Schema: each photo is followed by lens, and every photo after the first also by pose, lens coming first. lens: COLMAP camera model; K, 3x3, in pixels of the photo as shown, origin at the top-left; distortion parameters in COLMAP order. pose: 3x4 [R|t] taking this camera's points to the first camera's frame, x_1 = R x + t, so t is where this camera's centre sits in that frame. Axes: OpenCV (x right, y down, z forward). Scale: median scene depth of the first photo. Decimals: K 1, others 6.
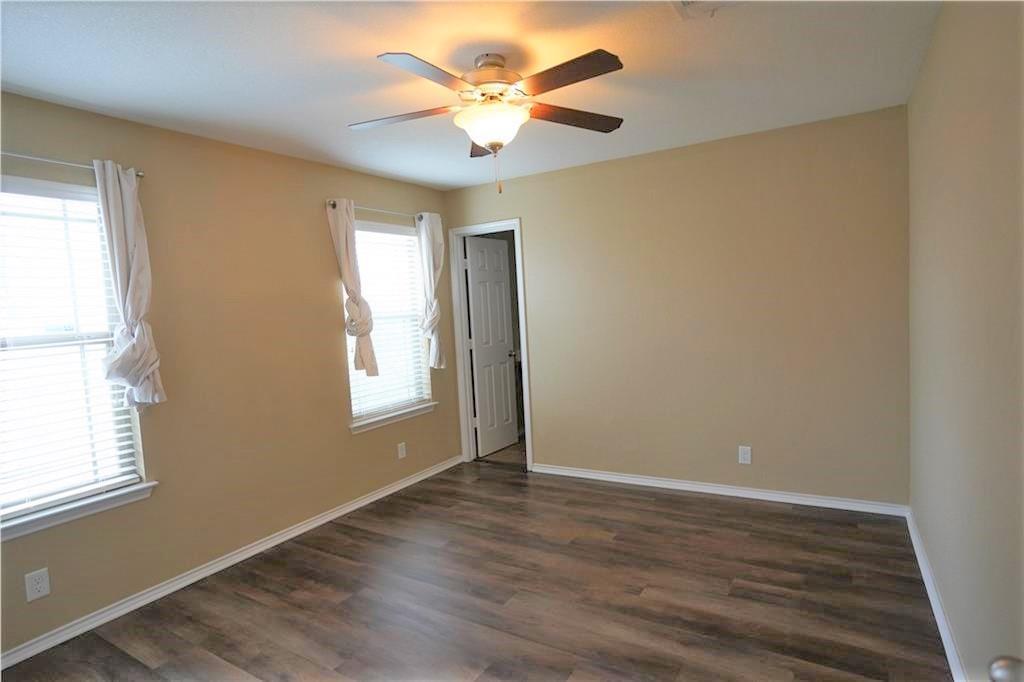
lens RADIAL K [[542.6, 0, 512.0], [0, 542.6, 341.0], [0, 0, 1]] dist [-0.025909, 0.001752]
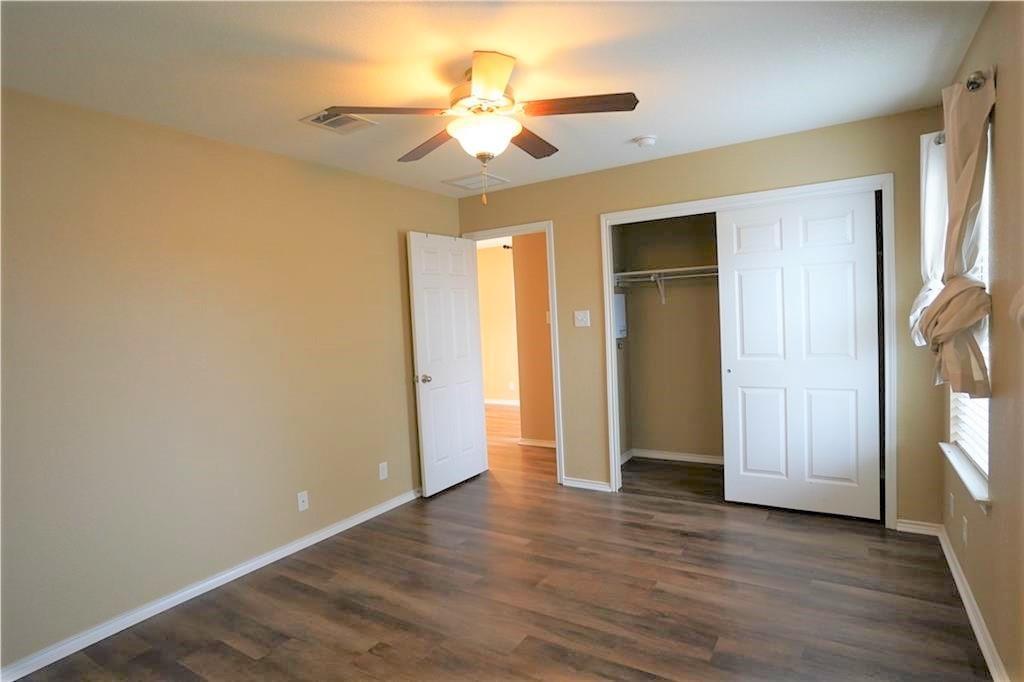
lens RADIAL K [[542.6, 0, 512.0], [0, 542.6, 341.0], [0, 0, 1]] dist [-0.025909, 0.001752]
pose [[-0.994357, 0.104511, 0.018211, -0.062136], [0.105888, 0.988259, 0.110144, -0.119320], [-0.006486, 0.111451, -0.993749, 1.972956]]
